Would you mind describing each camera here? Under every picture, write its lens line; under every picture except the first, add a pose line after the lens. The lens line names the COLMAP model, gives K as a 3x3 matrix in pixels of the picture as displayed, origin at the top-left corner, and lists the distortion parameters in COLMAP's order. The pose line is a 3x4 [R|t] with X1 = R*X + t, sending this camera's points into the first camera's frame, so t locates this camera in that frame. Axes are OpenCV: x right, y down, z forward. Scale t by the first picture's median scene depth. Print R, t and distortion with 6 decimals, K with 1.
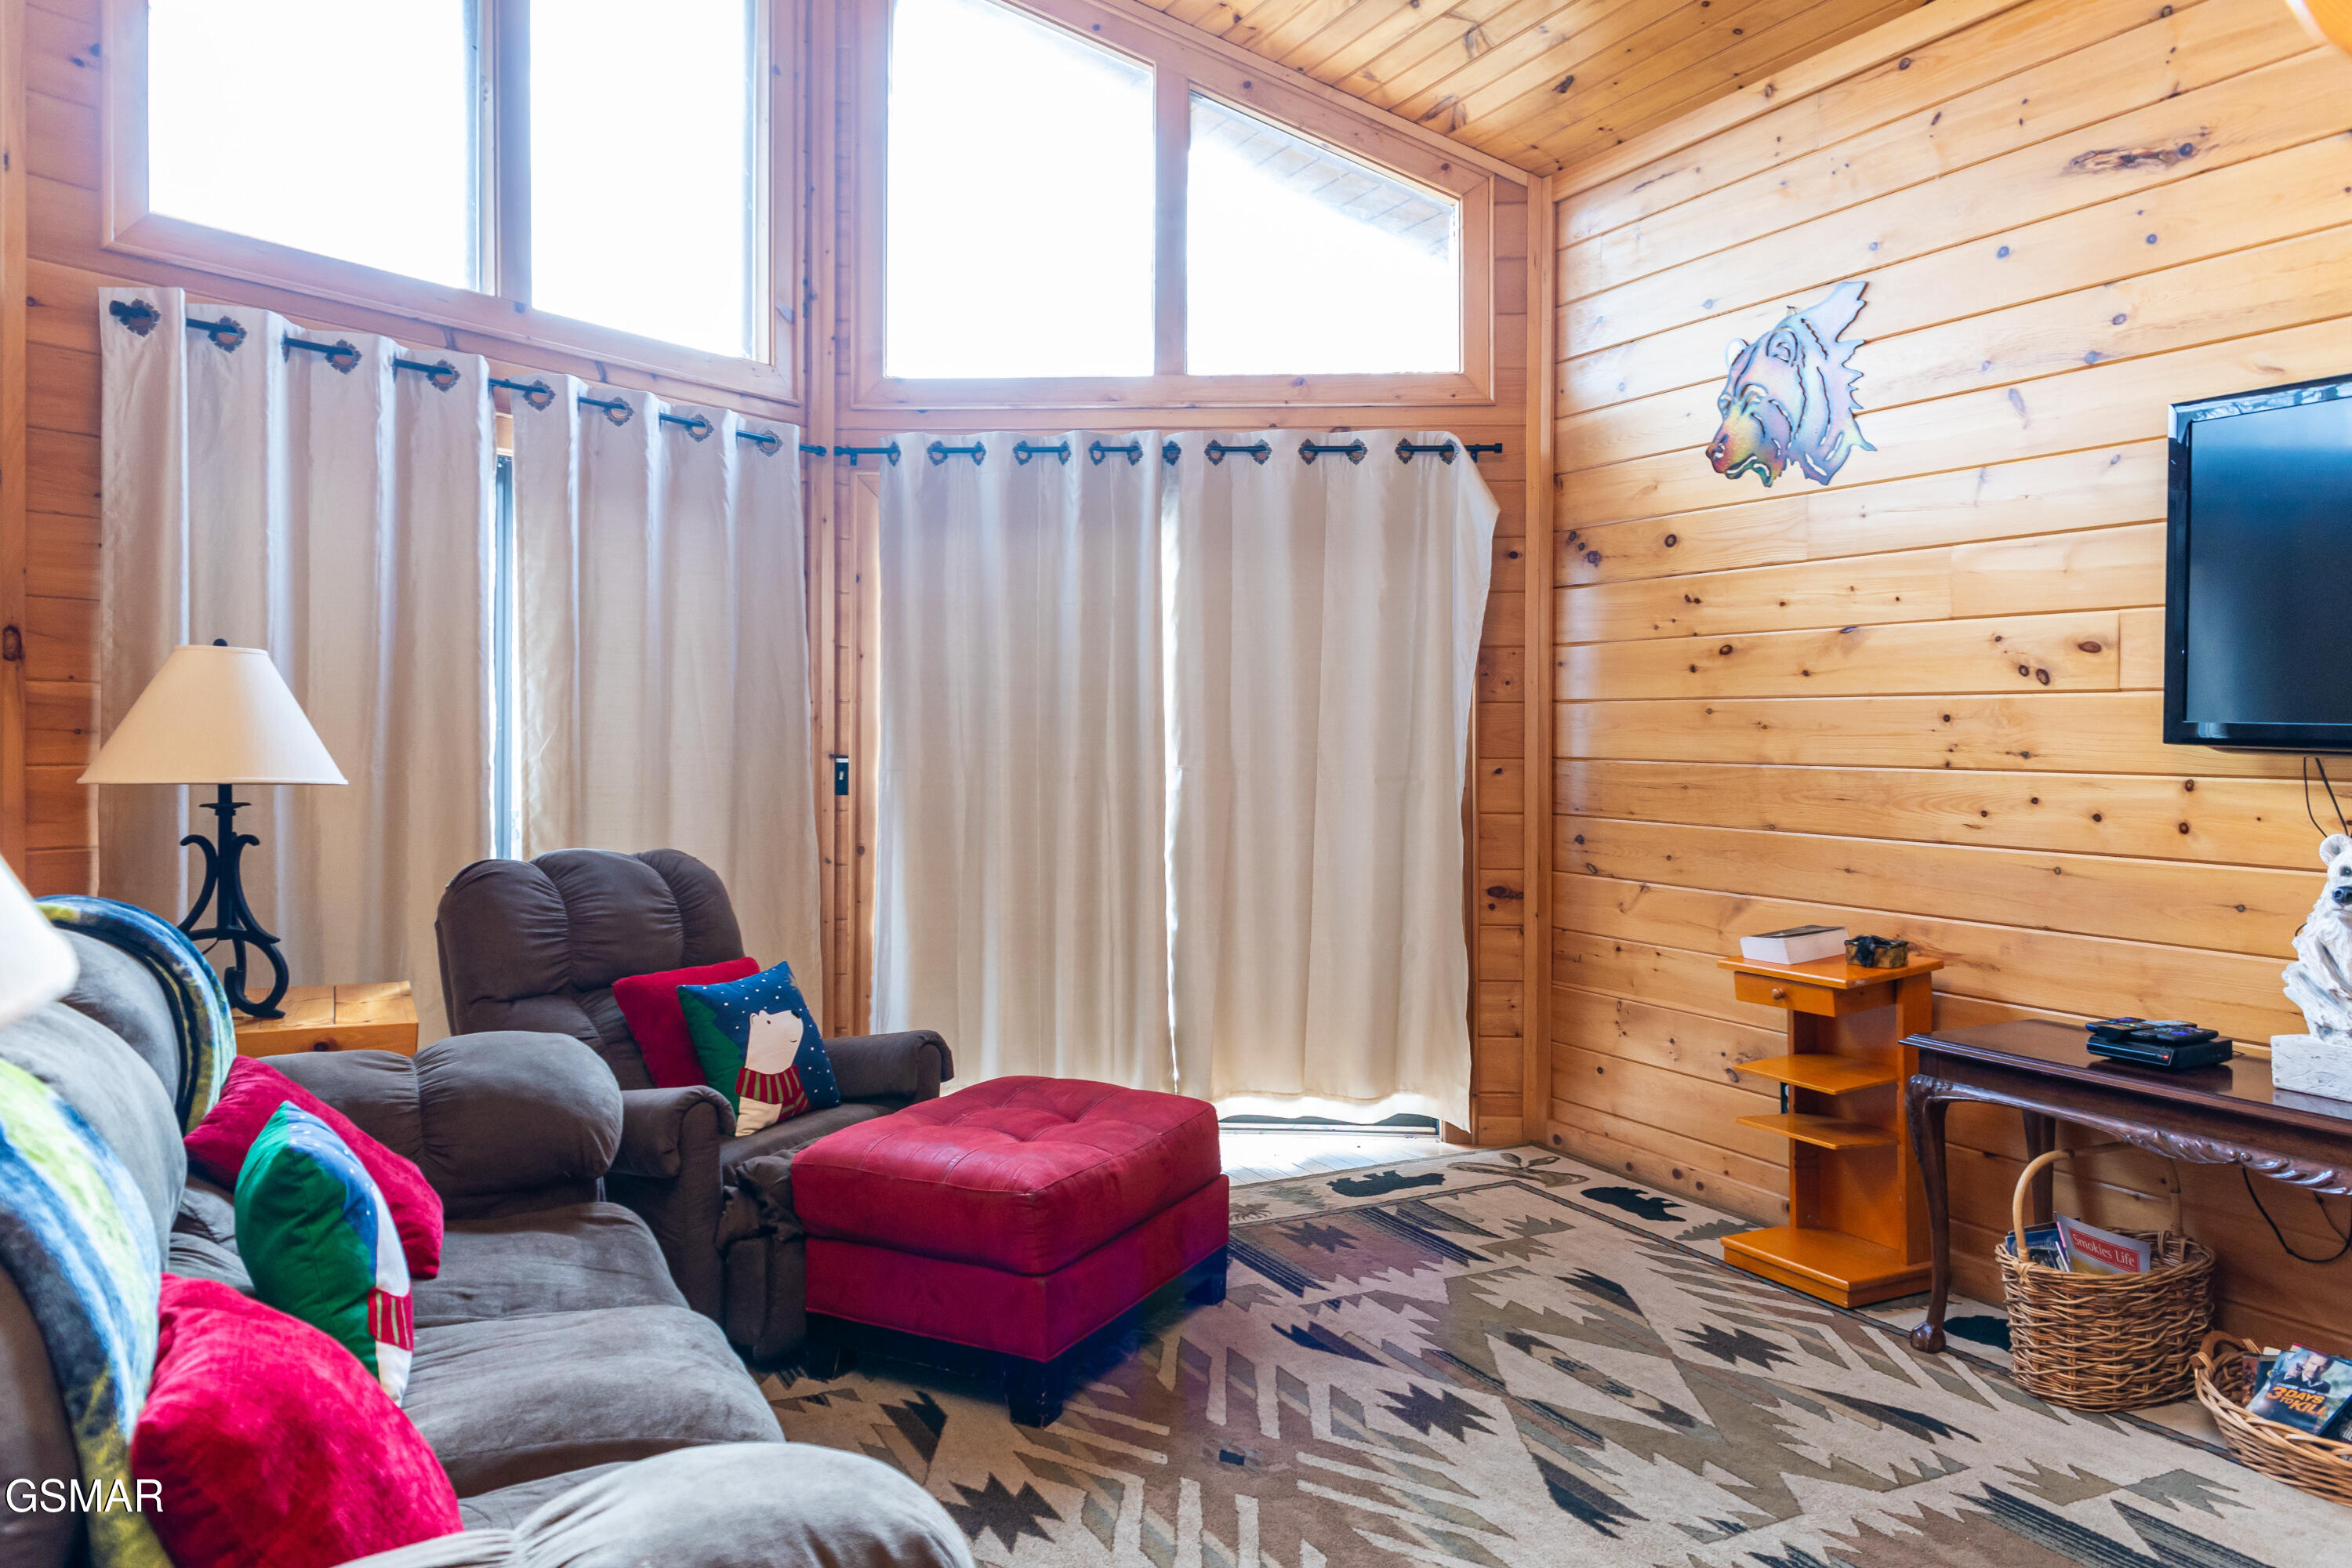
lens RADIAL K [[1618.2, 0, 1176.0], [0, 1618.2, 784.0], [0, 0, 1]] dist [-0.028689, 0.004588]
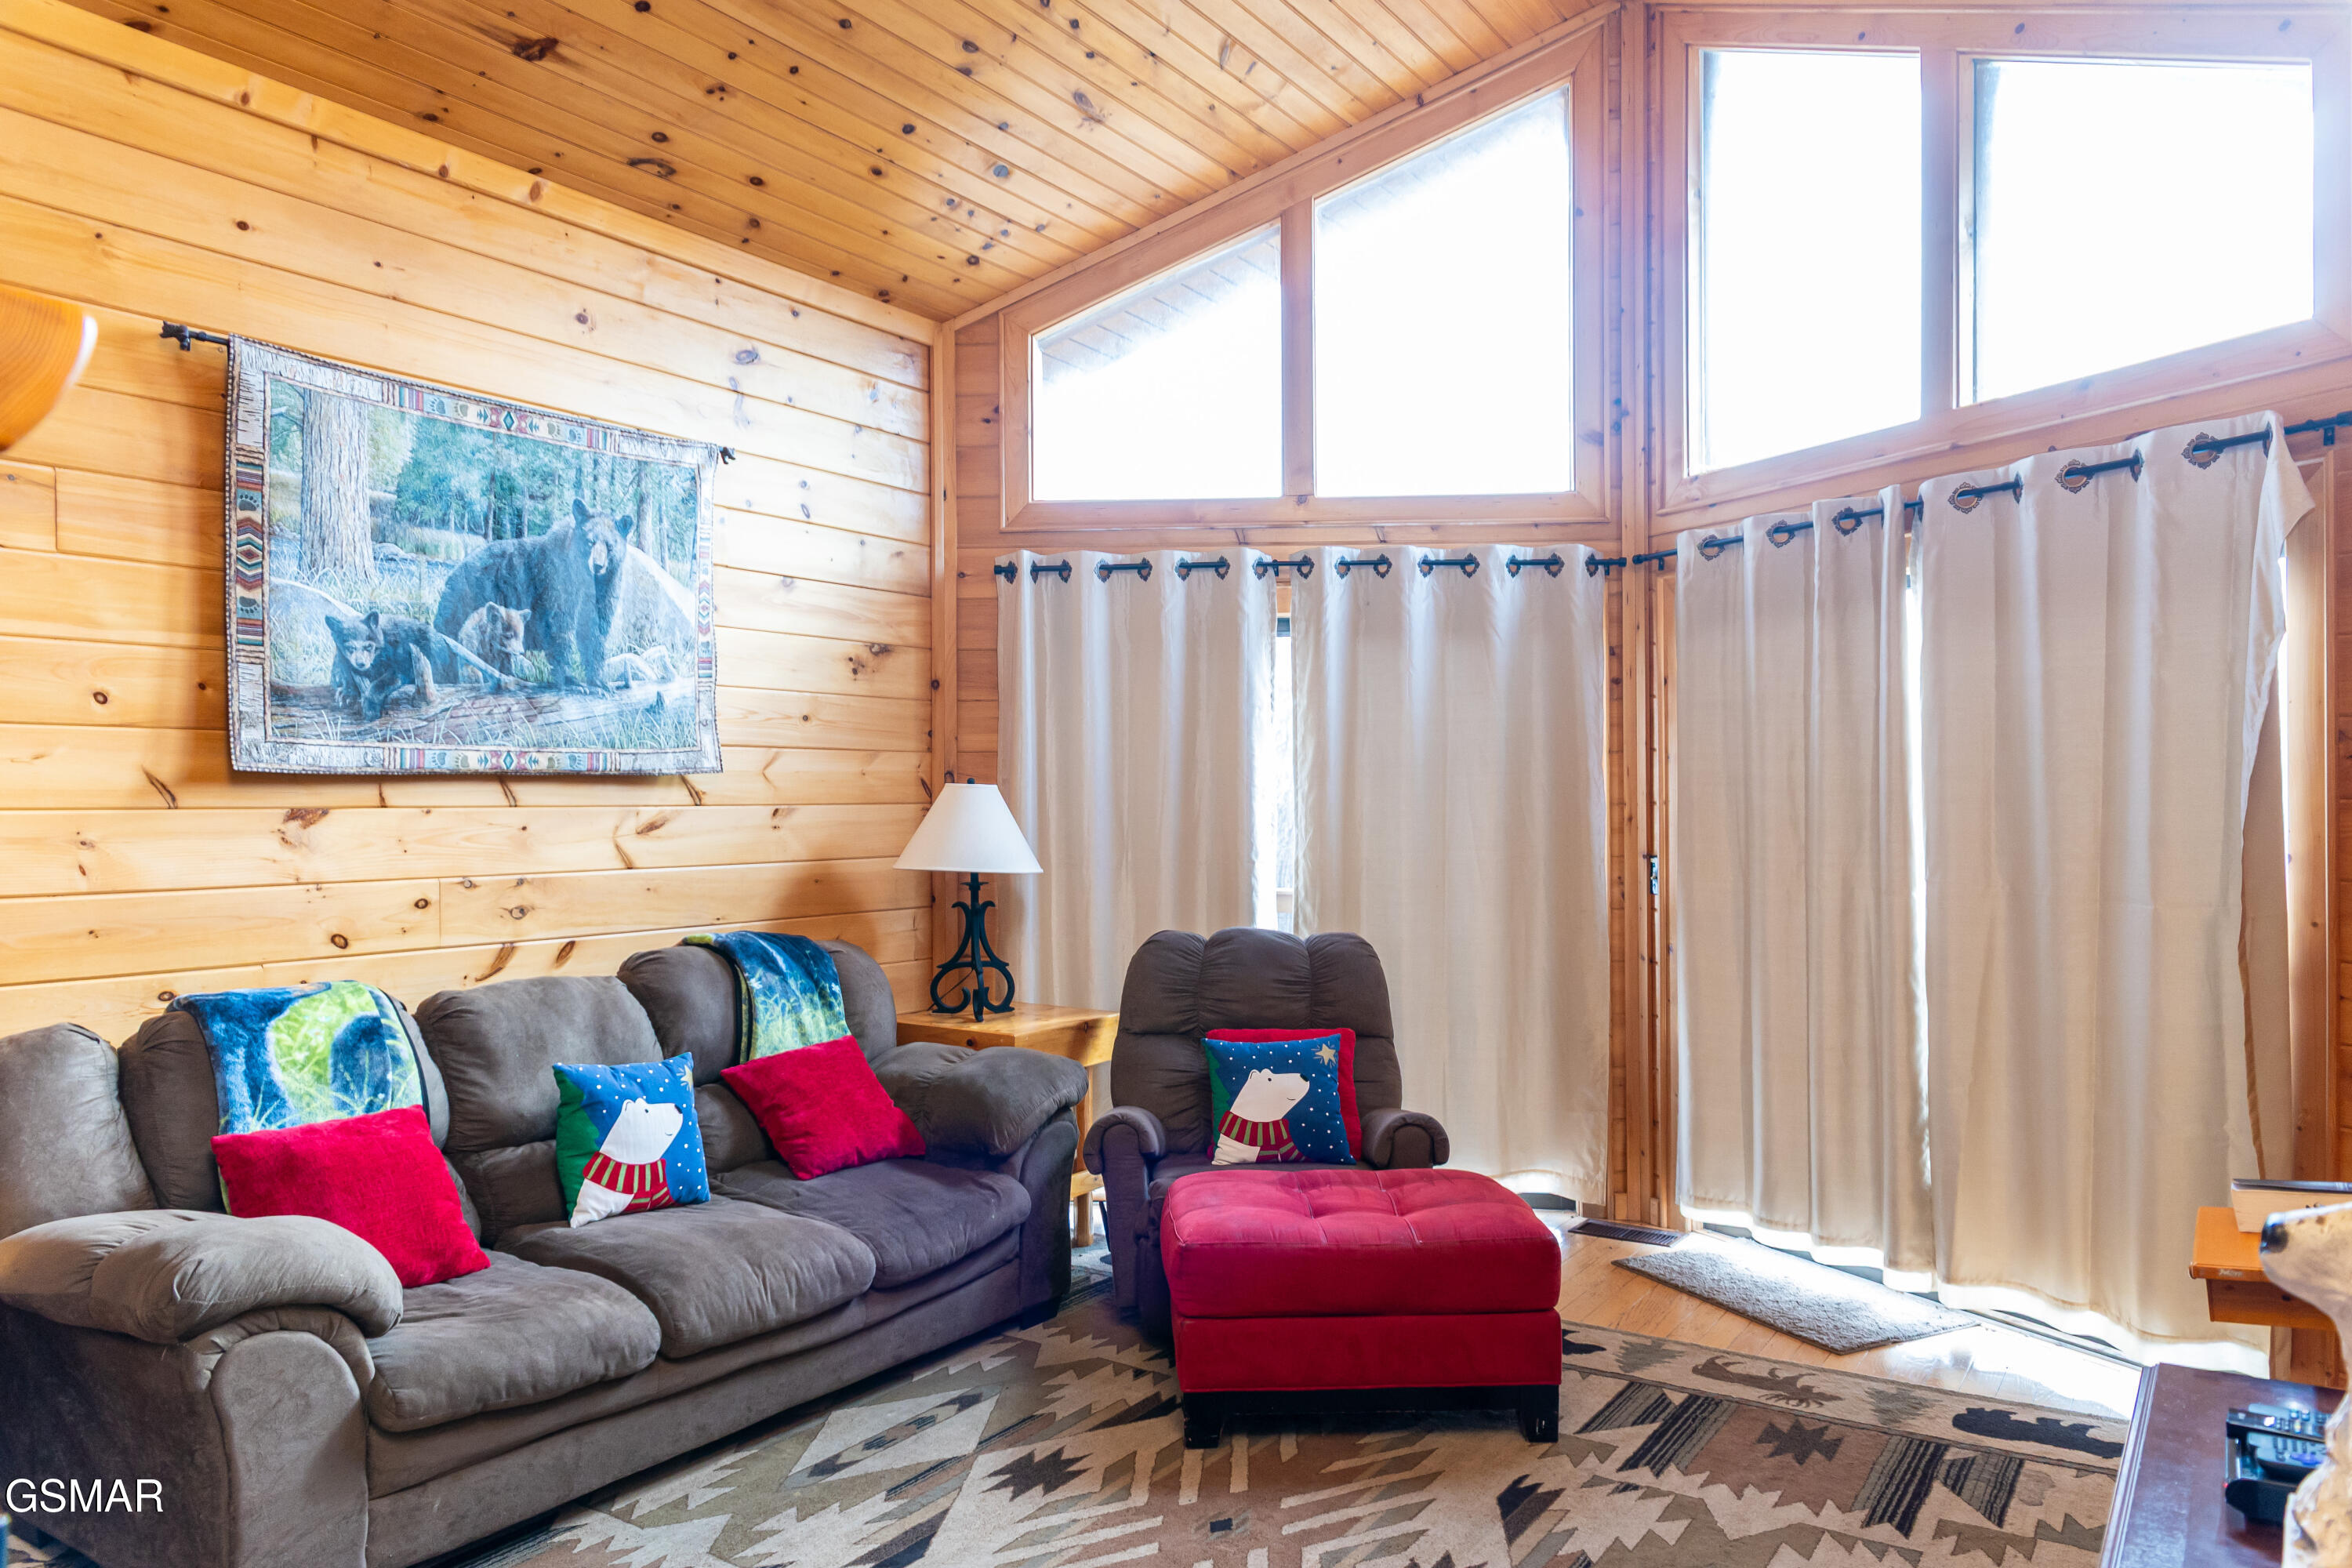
lens RADIAL K [[1598.1, 0, 1177.7], [0, 1598.1, 821.1], [0, 0, 1]] dist [-0.001072, 0.003421]
pose [[0.488606, -0.009742, -0.872450, 0.747640], [-0.021807, 0.999489, -0.023373, -0.013790], [0.872232, 0.030446, 0.488143, 0.357998]]
